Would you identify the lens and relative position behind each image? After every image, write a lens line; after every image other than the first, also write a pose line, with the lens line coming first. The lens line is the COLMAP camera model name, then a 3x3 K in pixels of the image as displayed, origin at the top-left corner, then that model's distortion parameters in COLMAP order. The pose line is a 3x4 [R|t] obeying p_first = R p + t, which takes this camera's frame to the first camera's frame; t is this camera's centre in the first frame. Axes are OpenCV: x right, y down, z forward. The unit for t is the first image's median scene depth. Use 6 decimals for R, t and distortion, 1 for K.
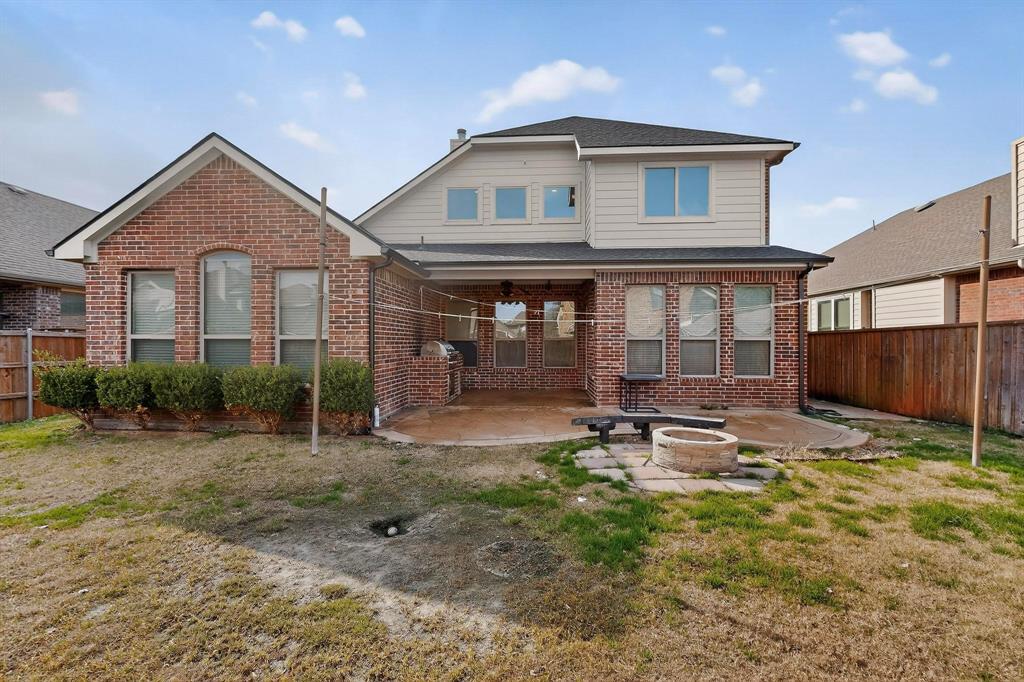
lens RADIAL K [[444.3, 0, 506.3], [0, 444.3, 341.9], [0, 0, 1]] dist [0.001540, 0.000075]
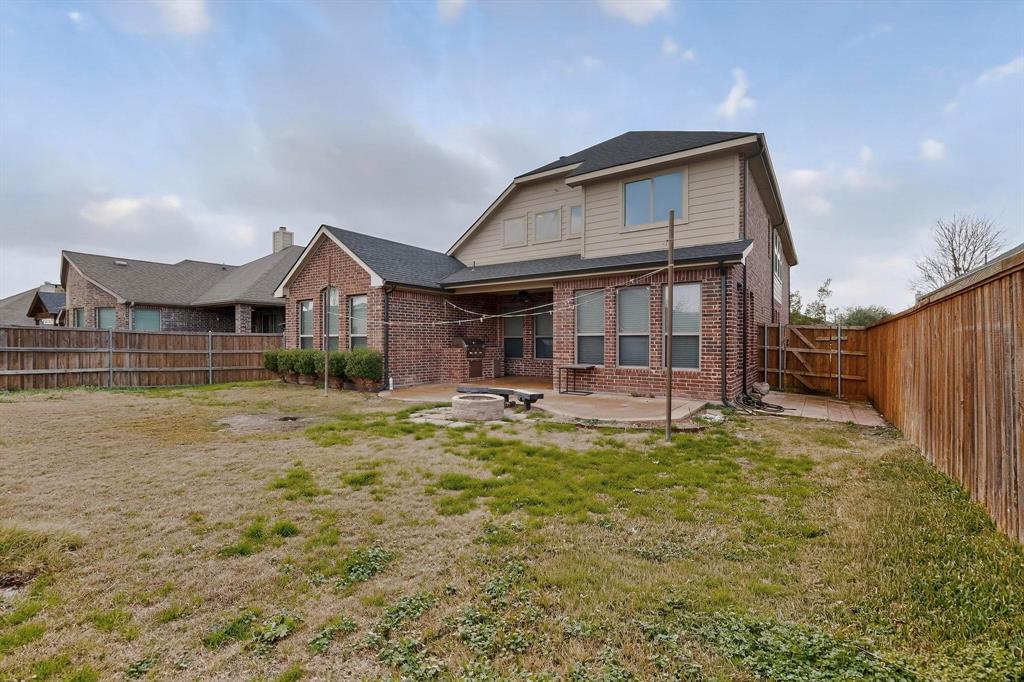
lens RADIAL K [[444.3, 0, 506.3], [0, 444.3, 341.9], [0, 0, 1]] dist [0.001540, 0.000075]
pose [[0.852656, -0.000258, -0.522473, 0.766971], [0.000237, 1.000000, -0.000108, 0.012562], [0.522473, -0.000032, 0.852656, -0.138398]]
